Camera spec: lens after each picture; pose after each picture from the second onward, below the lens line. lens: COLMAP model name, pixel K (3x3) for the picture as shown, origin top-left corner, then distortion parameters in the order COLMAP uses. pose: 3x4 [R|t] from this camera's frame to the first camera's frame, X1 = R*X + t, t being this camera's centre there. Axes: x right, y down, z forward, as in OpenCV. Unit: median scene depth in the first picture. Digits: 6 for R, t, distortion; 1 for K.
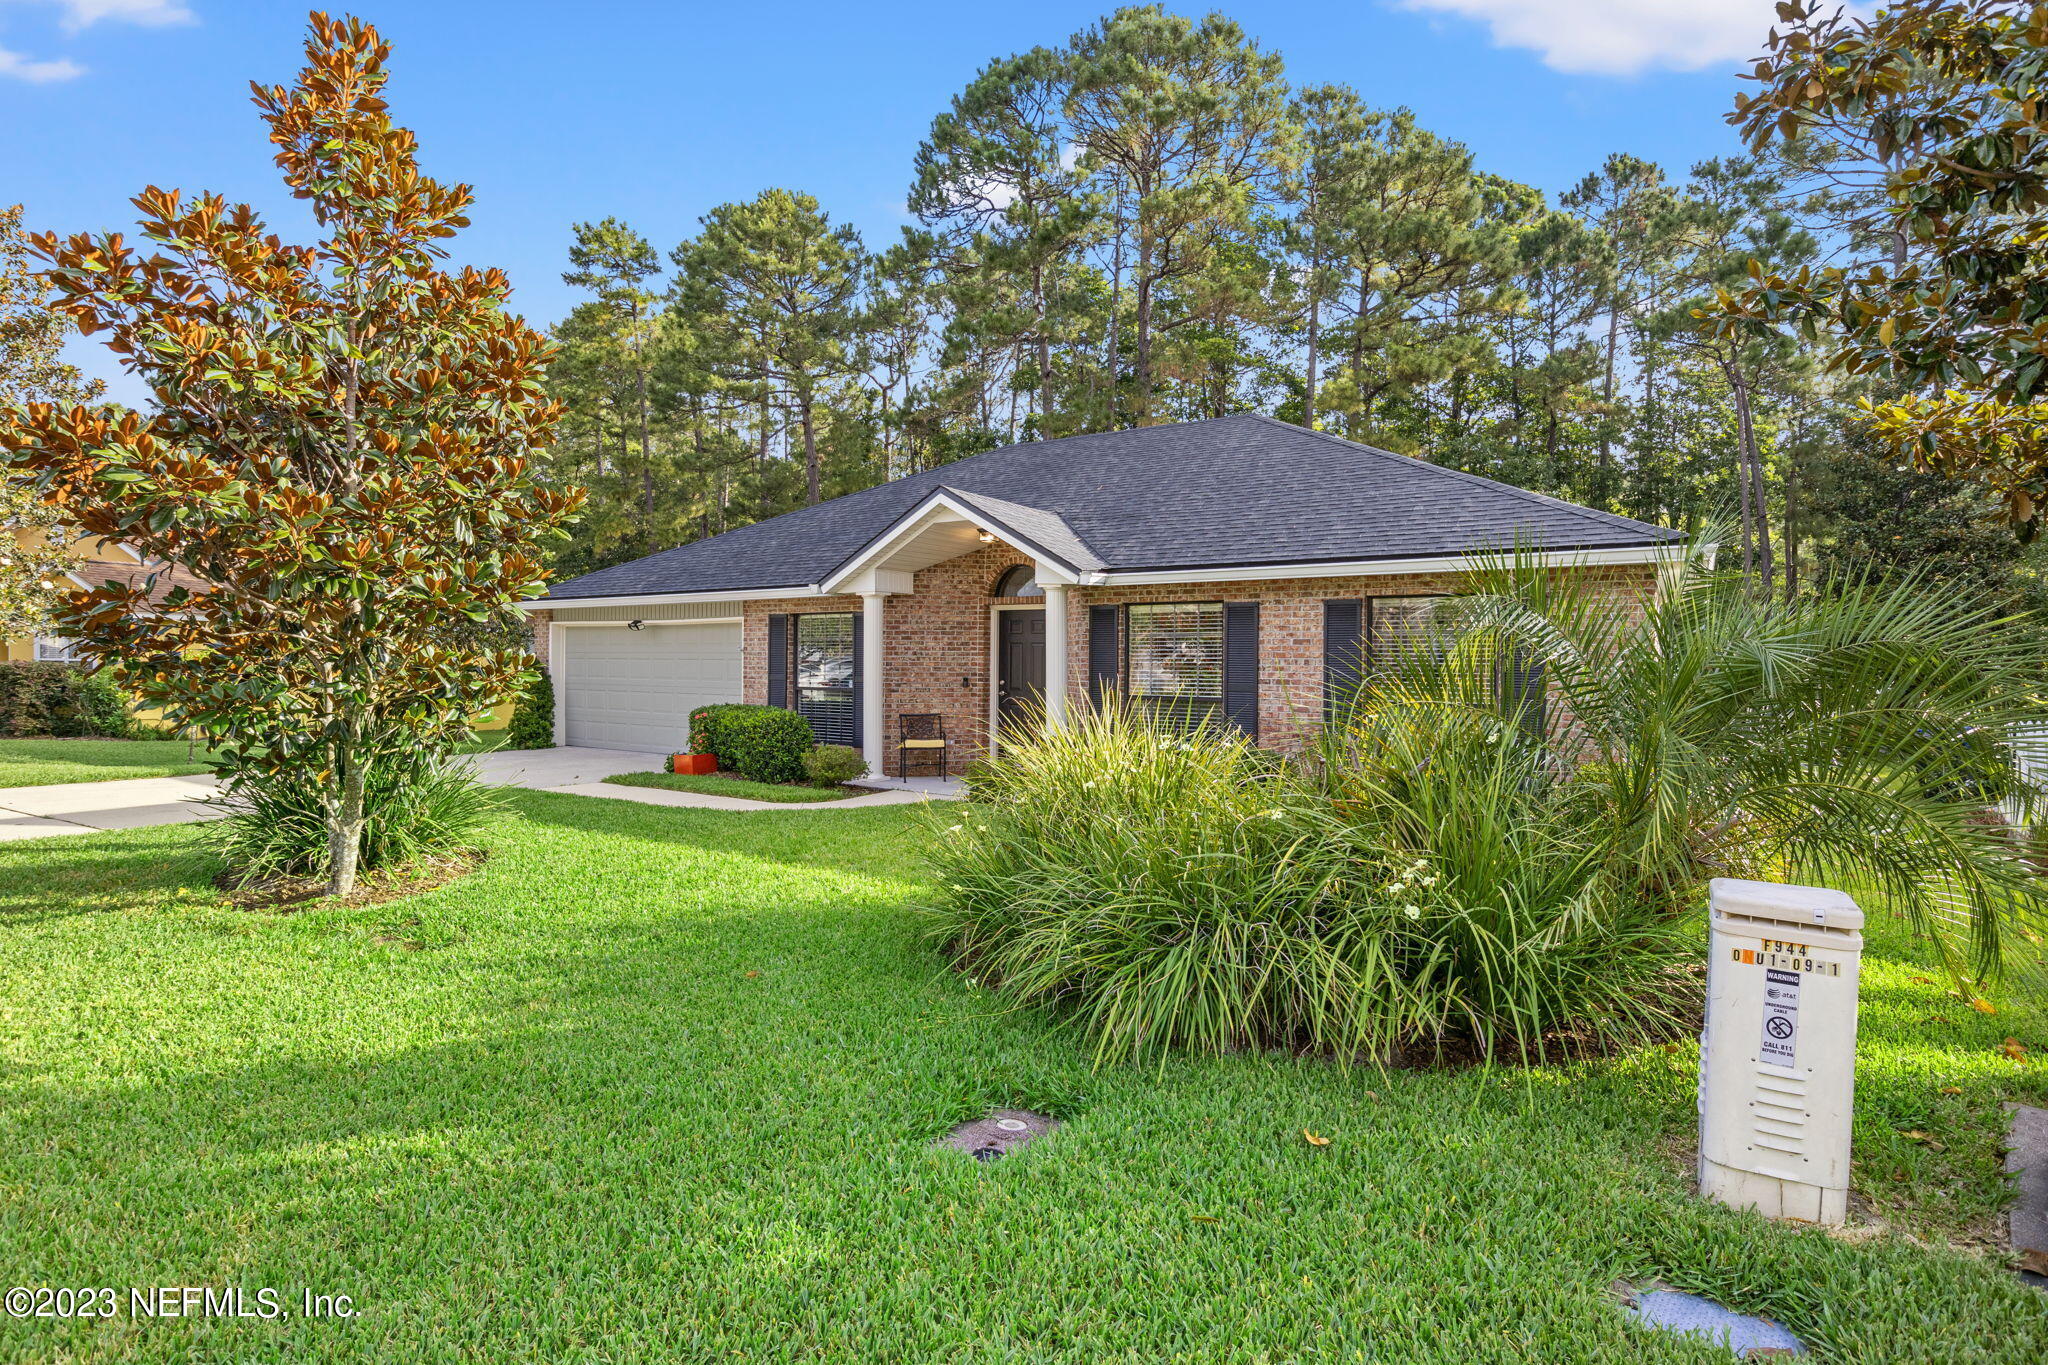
lens RADIAL K [[1025.8, 0, 1046.1], [0, 1025.8, 681.3], [0, 0, 1]] dist [-0.003451, -0.000248]
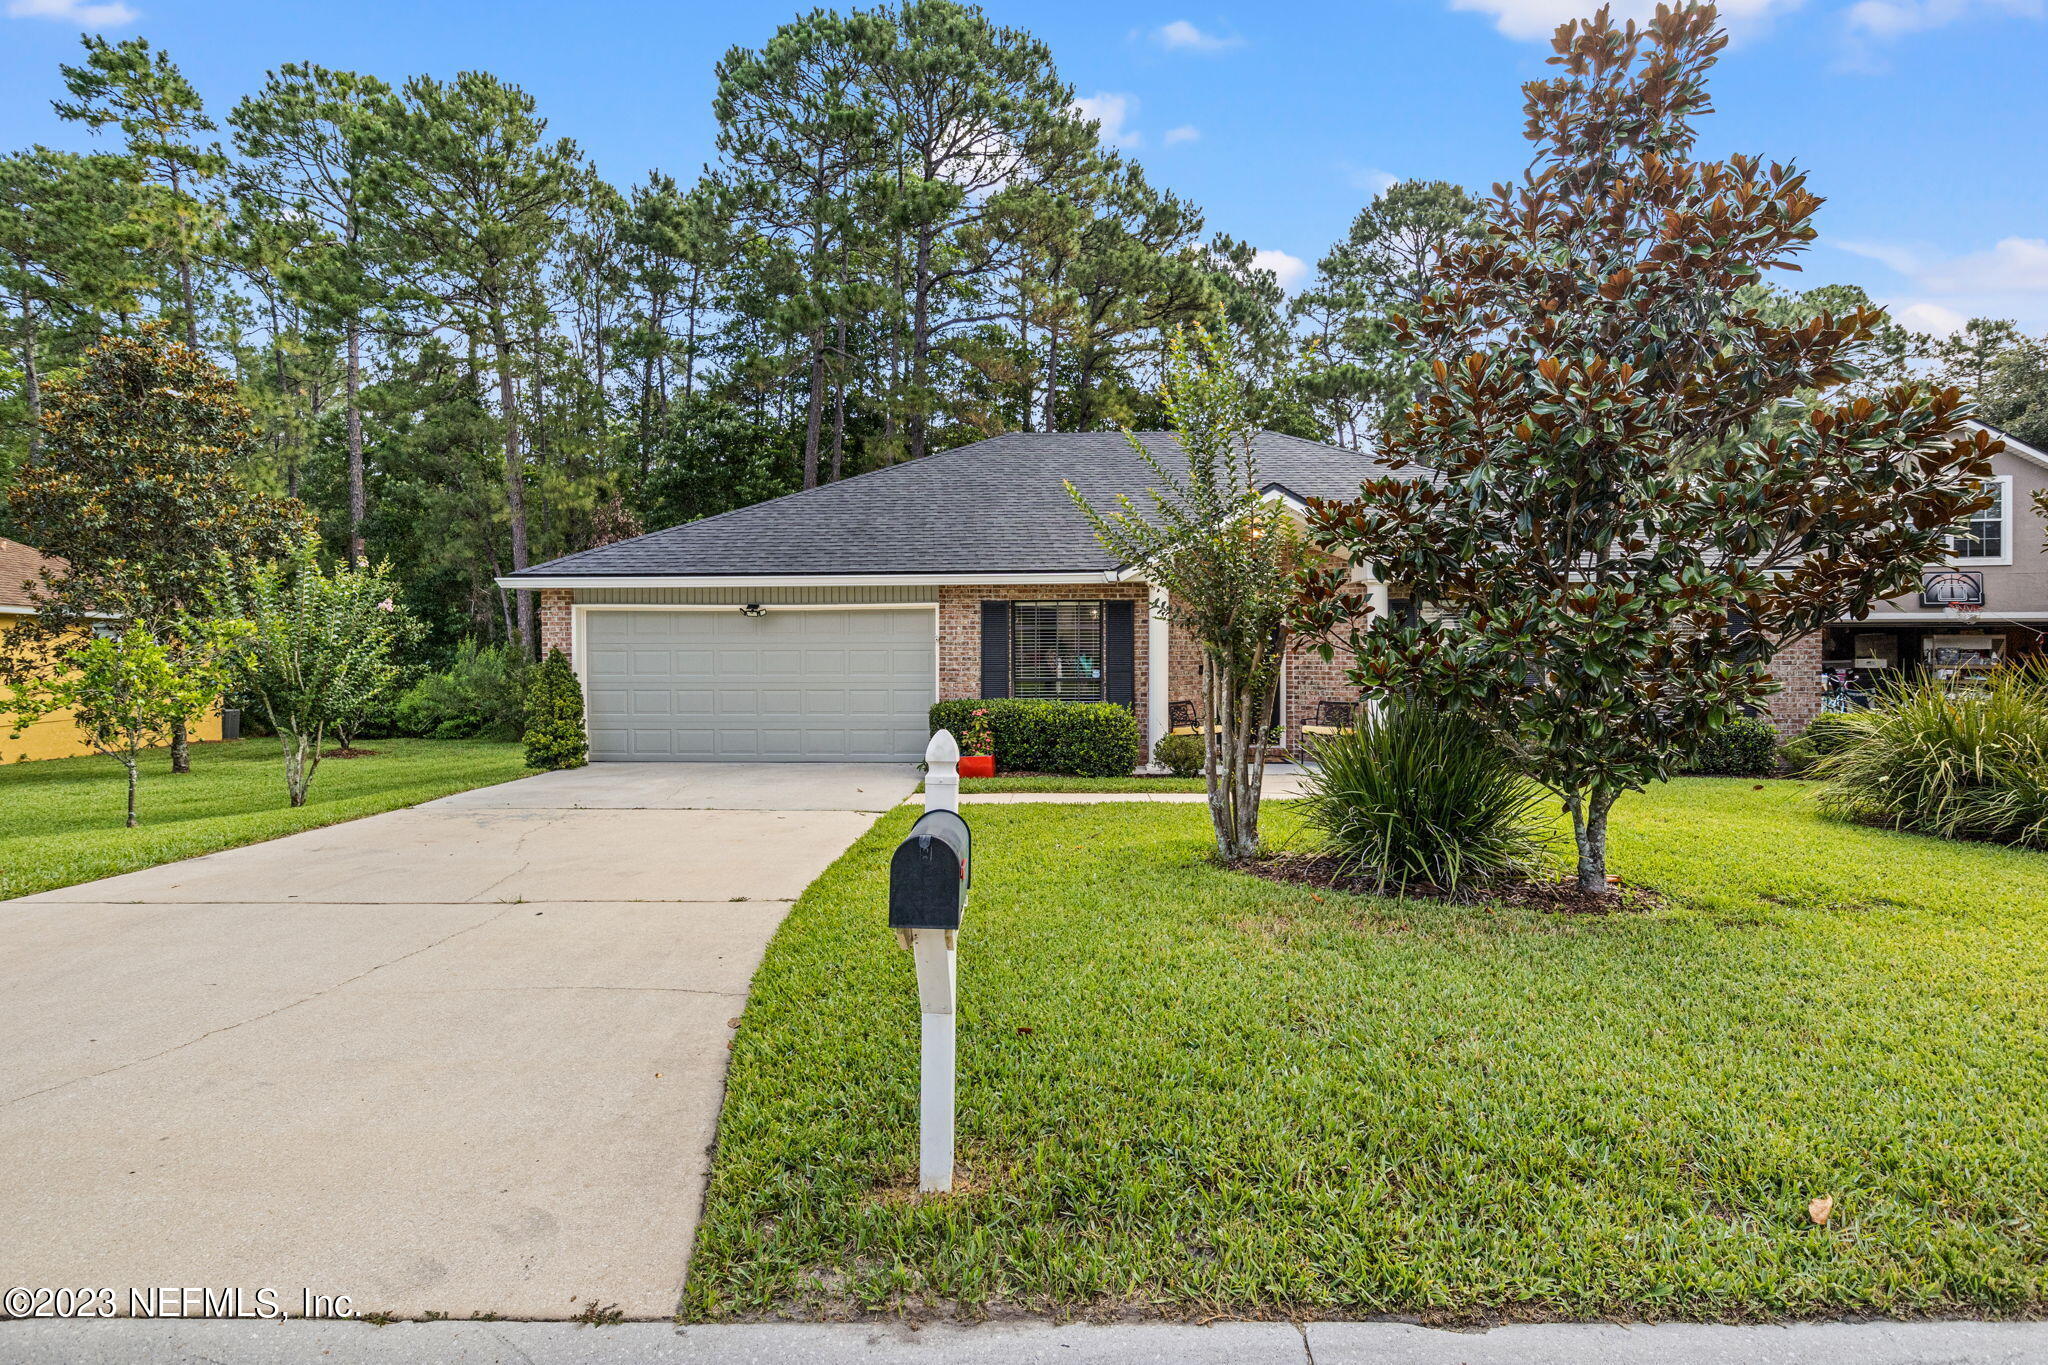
lens RADIAL K [[1025.8, 0, 1046.1], [0, 1025.8, 681.3], [0, 0, 1]] dist [-0.003451, -0.000248]
pose [[0.856606, -0.019416, 0.515606, -0.737467], [0.018997, 0.999801, 0.006087, 0.002346], [-0.515622, 0.004581, 0.856804, 0.194948]]
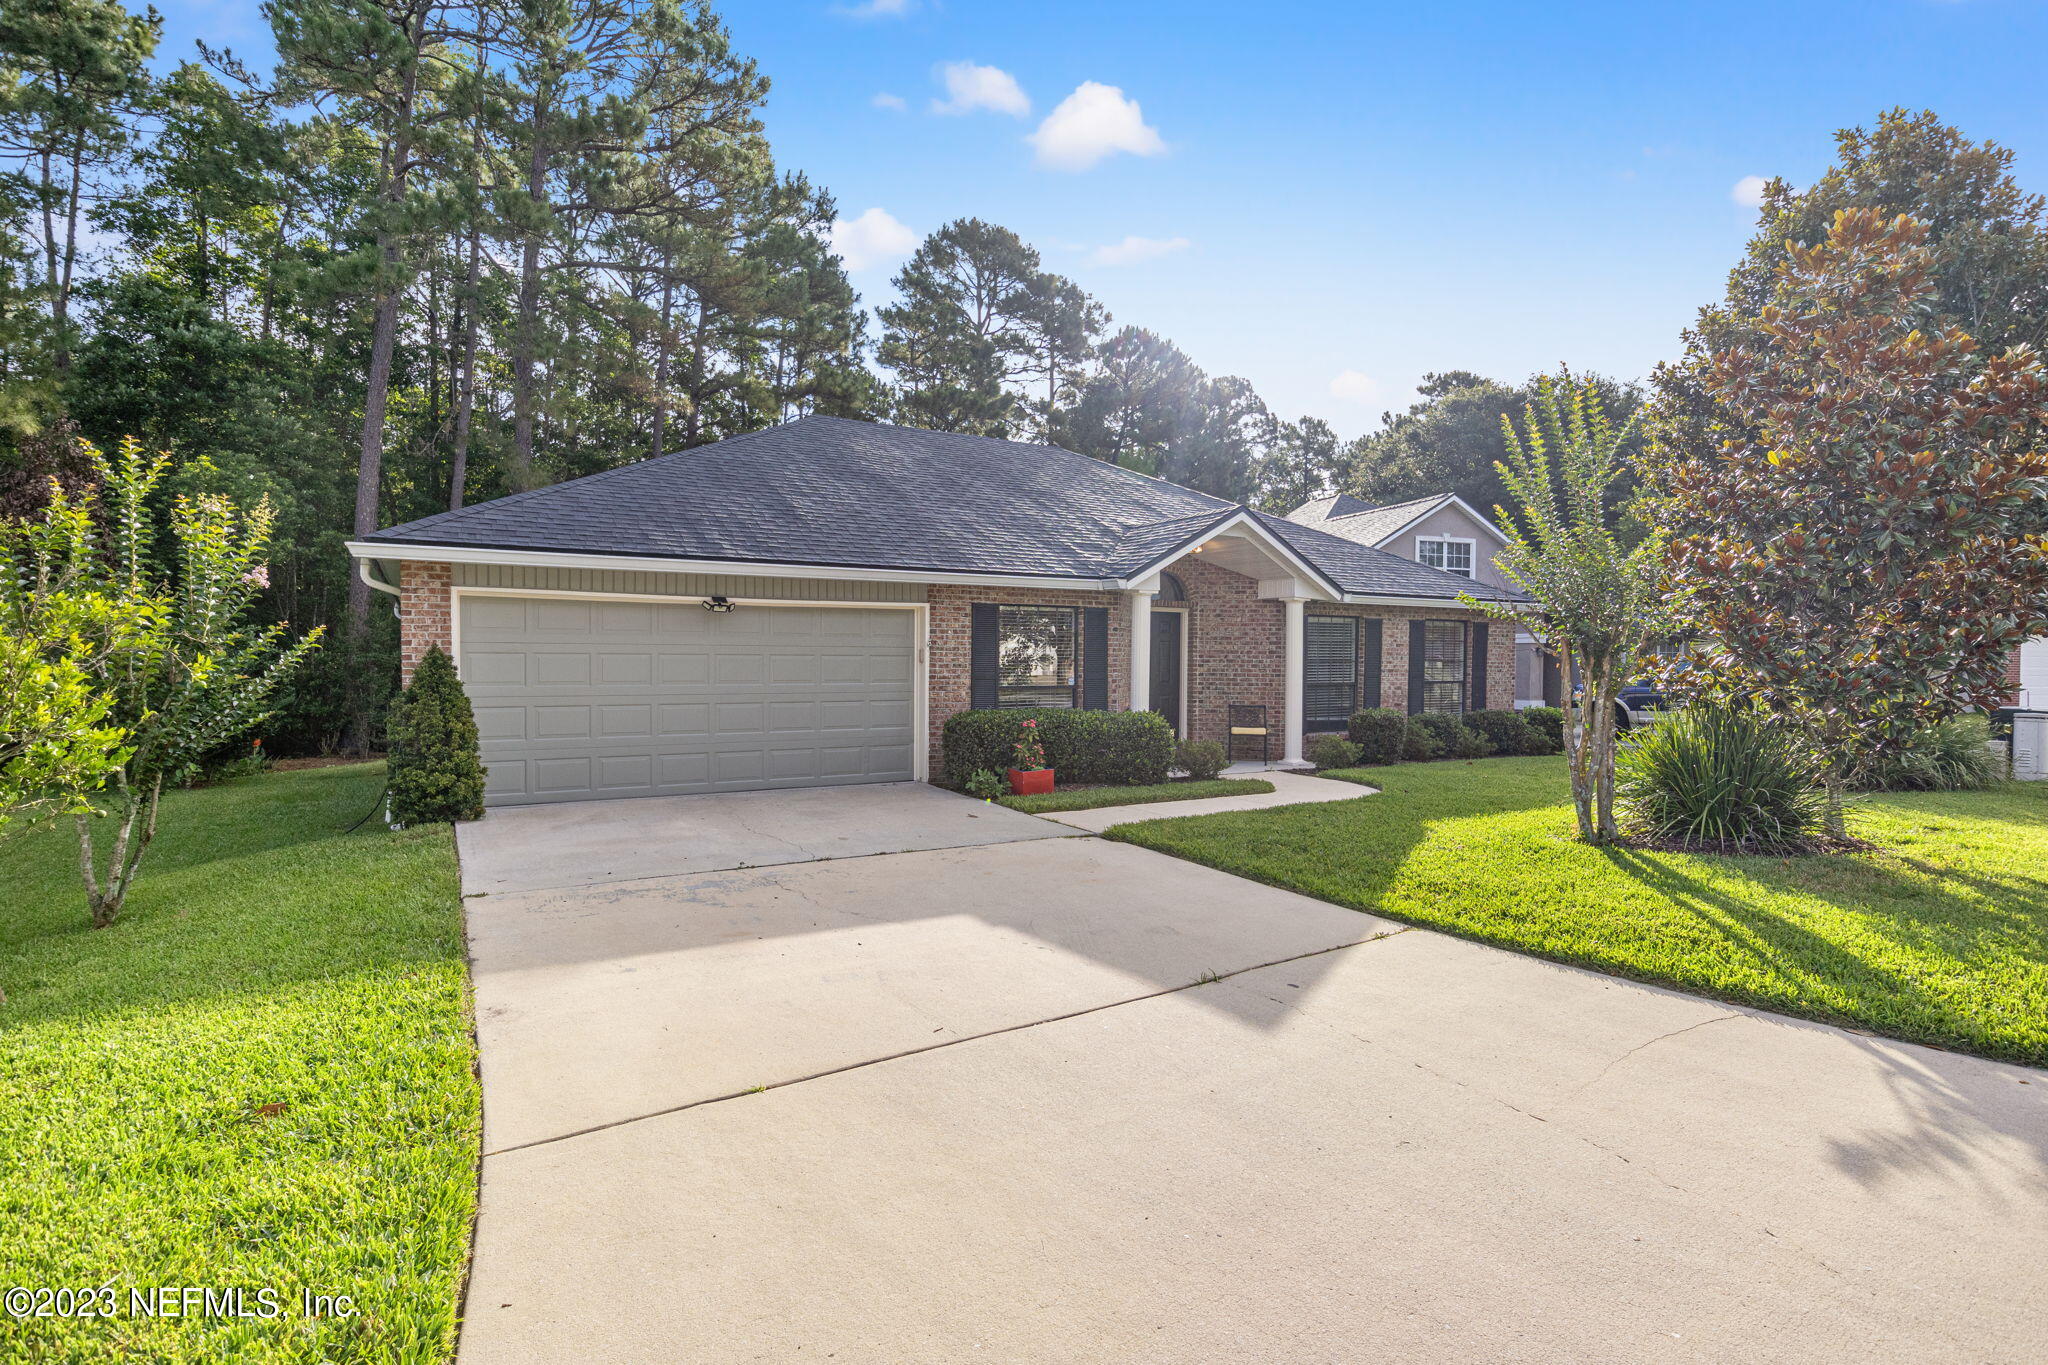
lens RADIAL K [[1025.8, 0, 1046.1], [0, 1025.8, 681.3], [0, 0, 1]] dist [-0.003451, -0.000248]
pose [[0.425328, -0.022471, 0.904760, -1.075985], [0.017585, 0.999708, 0.016562, -0.014206], [-0.904868, 0.008866, 0.425600, 0.618770]]
